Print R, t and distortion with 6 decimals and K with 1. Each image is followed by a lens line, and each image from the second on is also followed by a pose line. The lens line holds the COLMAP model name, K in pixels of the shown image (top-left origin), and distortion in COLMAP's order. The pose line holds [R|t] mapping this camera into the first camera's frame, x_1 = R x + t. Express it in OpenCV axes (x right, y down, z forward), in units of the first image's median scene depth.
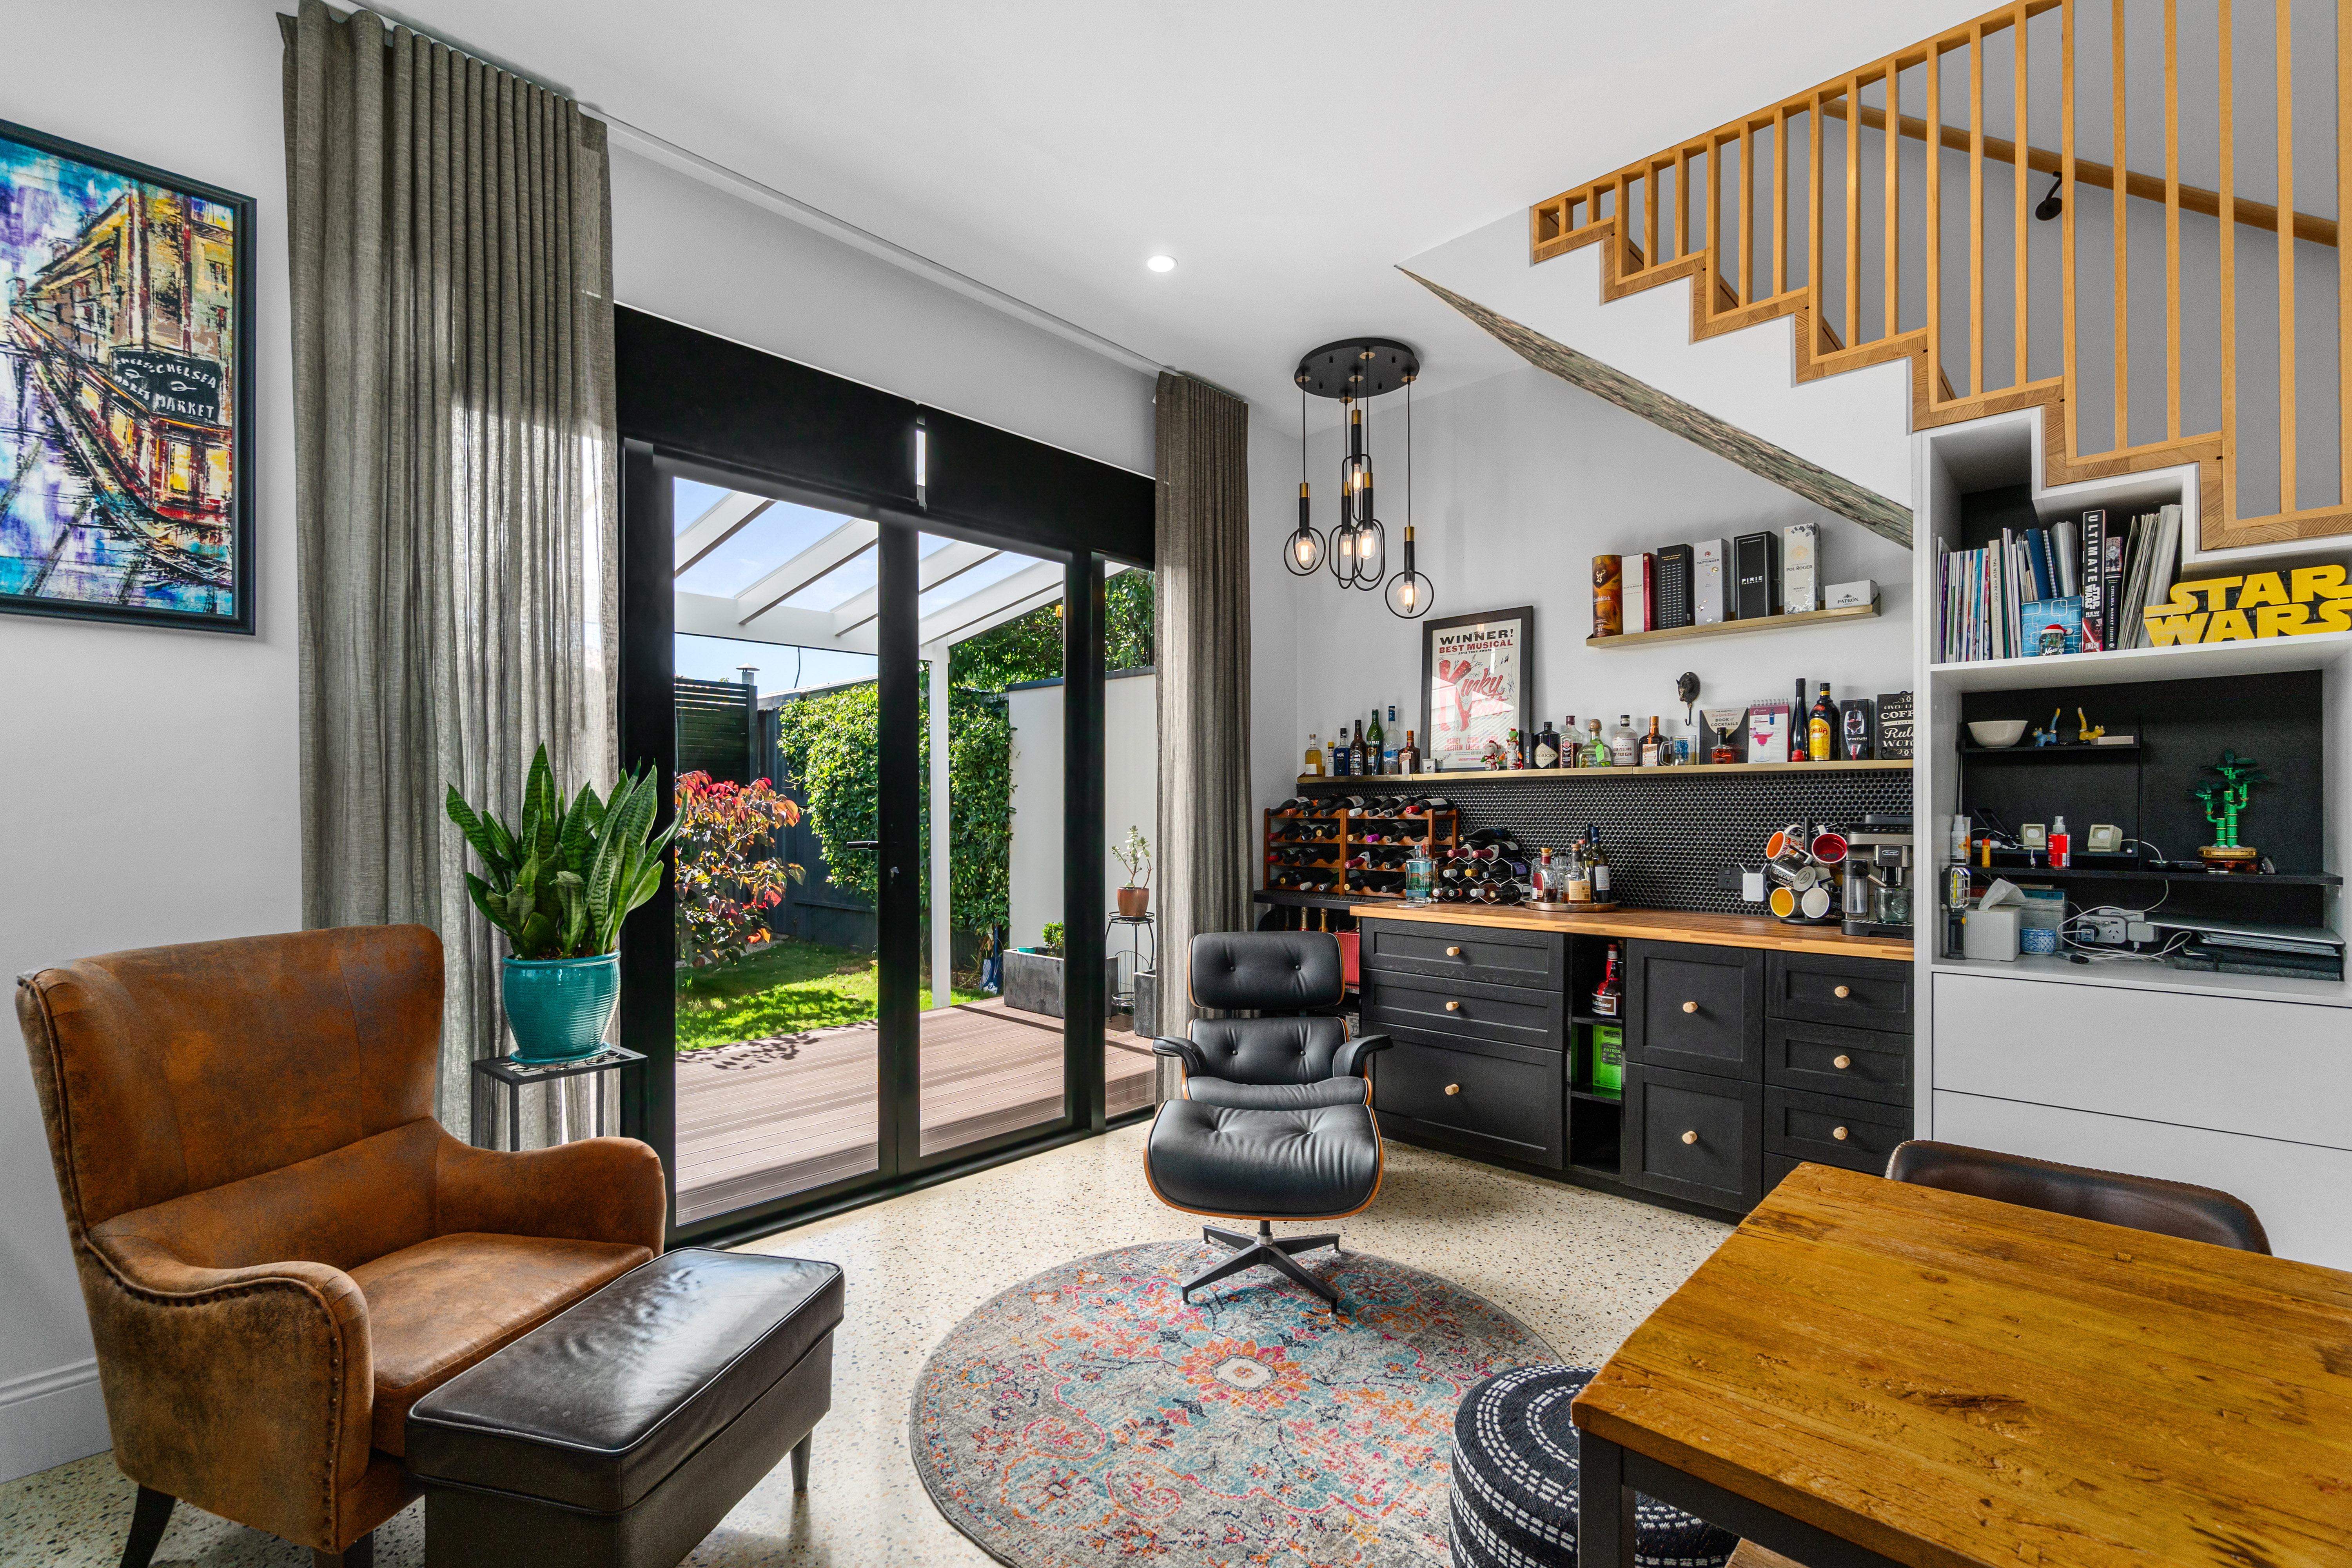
lens RADIAL K [[1025.8, 0, 1174.3], [0, 1025.8, 792.9], [0, 0, 1]] dist [-0.000274, -0.000233]
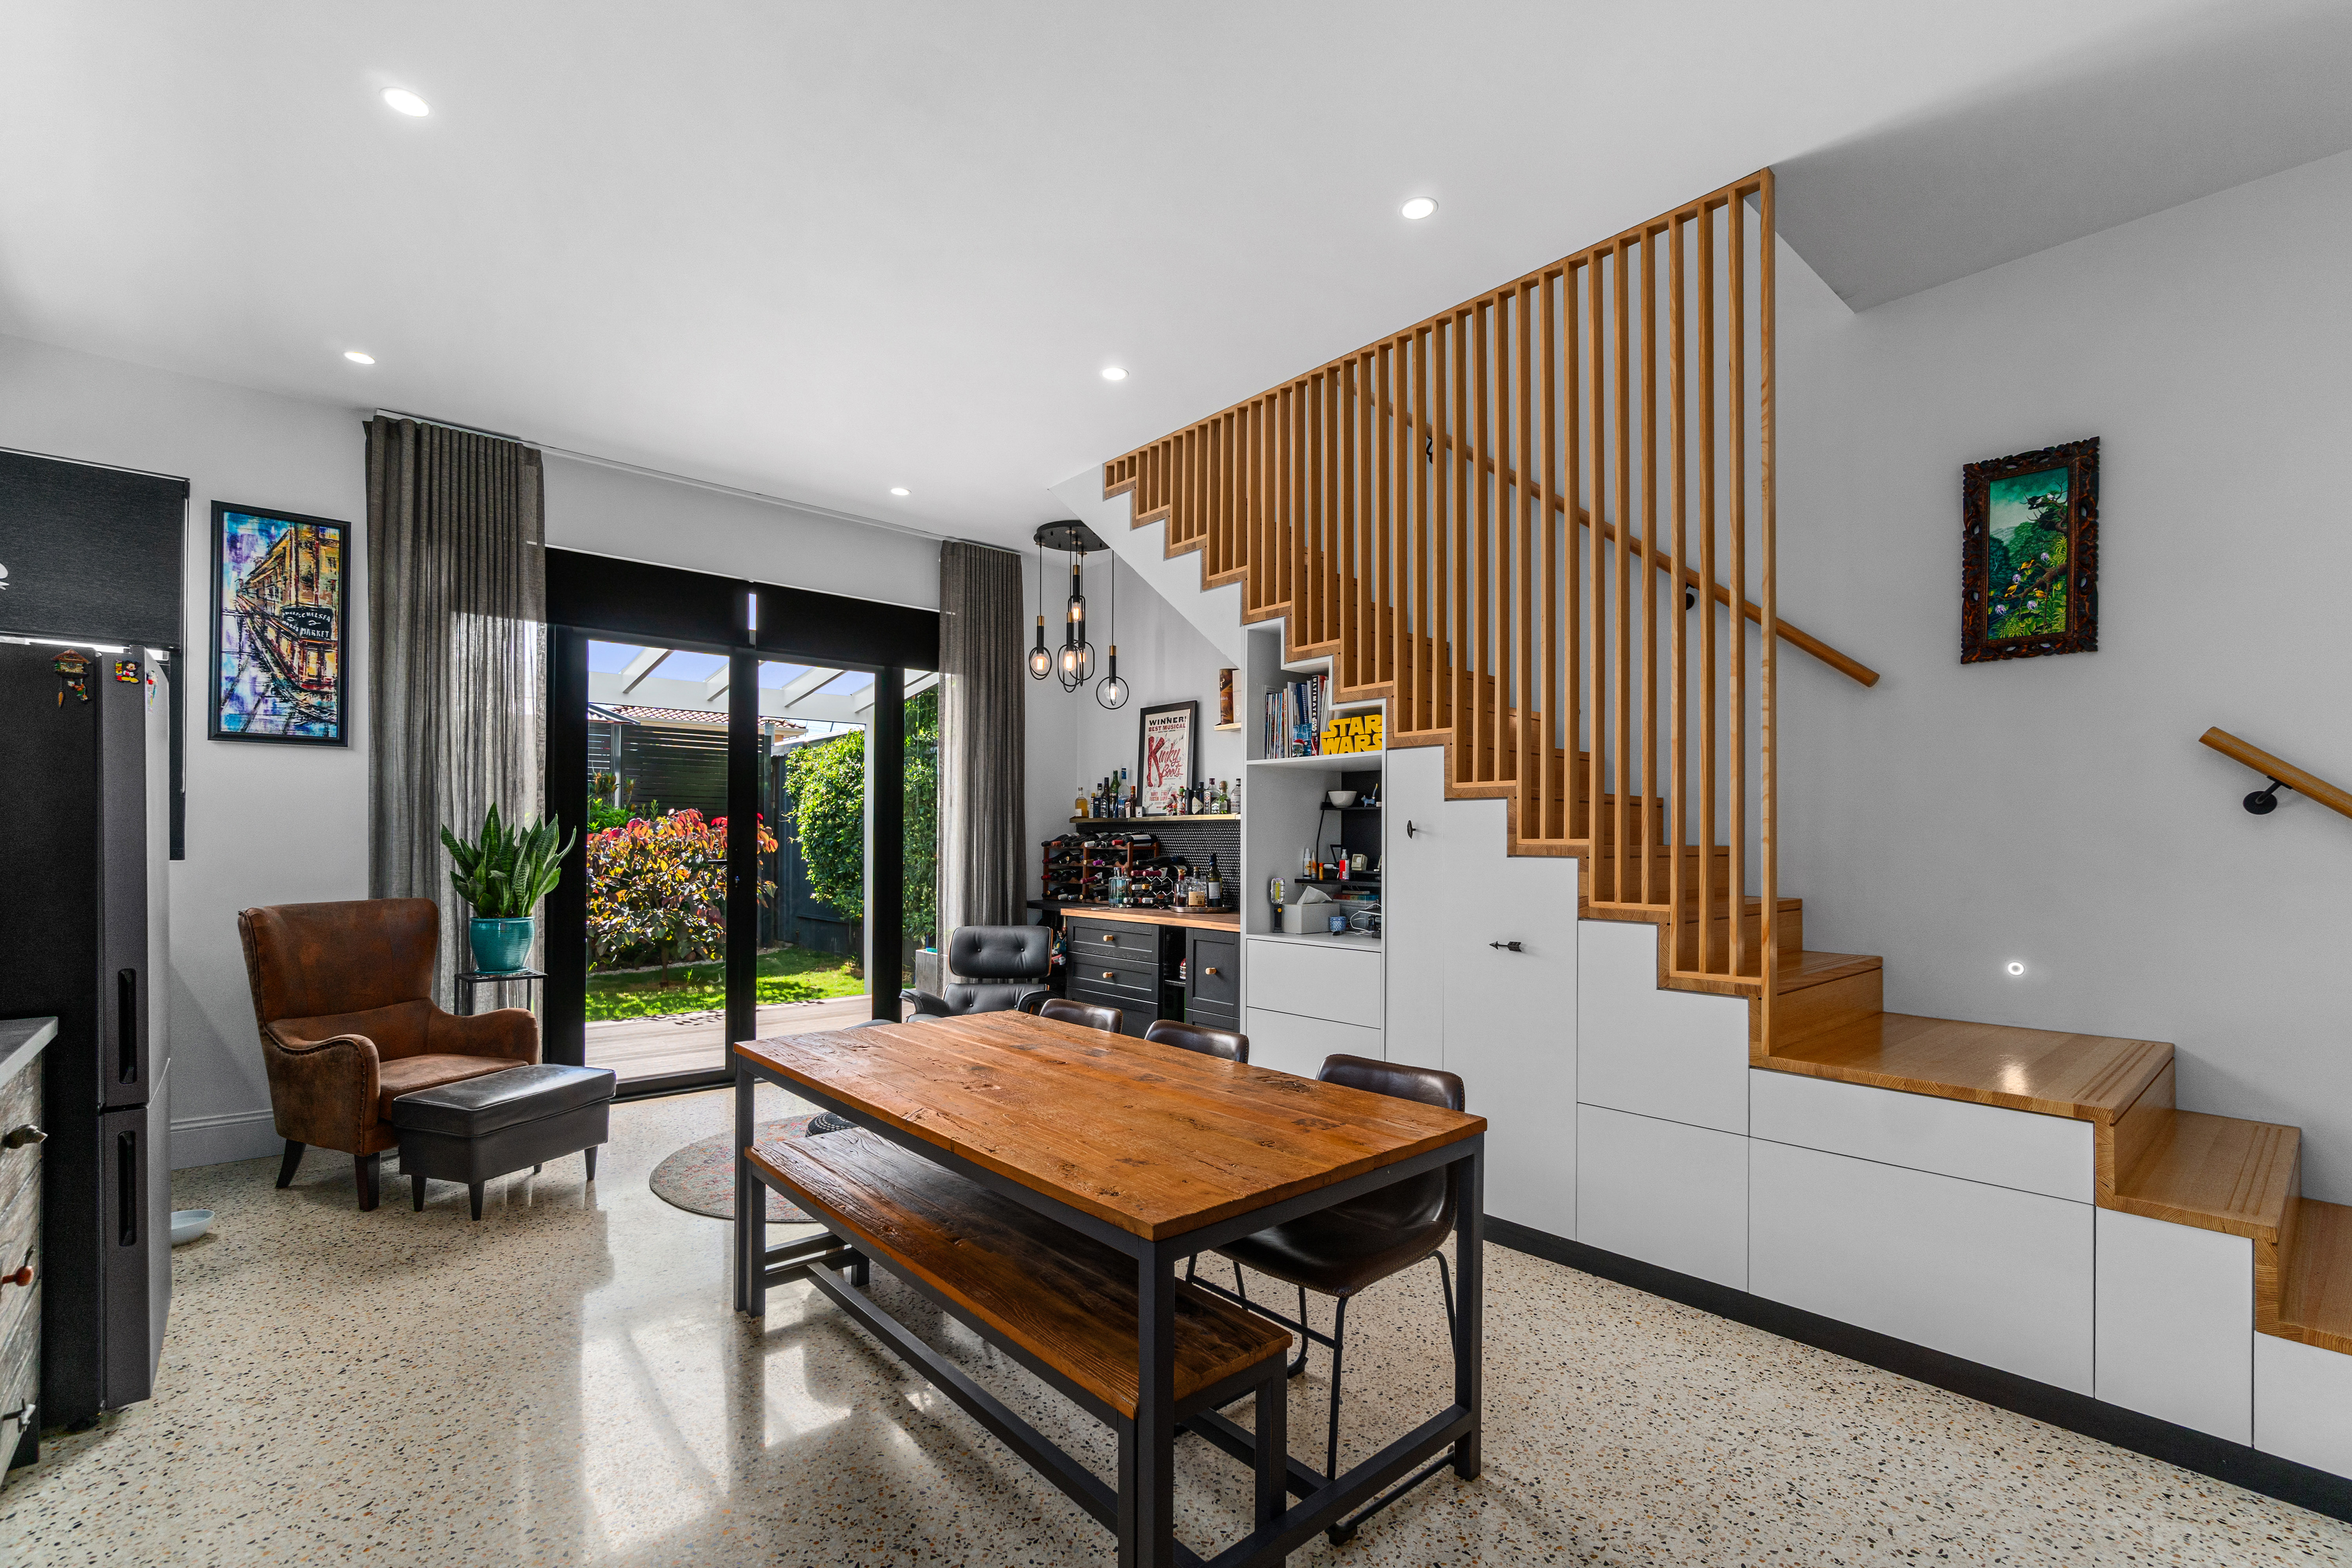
lens RADIAL K [[1029.2, 0, 1170.4], [0, 1029.2, 816.3], [0, 0, 1]] dist [-0.001184, 0.000356]
pose [[0.996146, 0.006068, -0.087505, 0.761912], [-0.006787, 0.999946, -0.007923, -0.016509], [0.087452, 0.008486, 0.996133, -0.739013]]
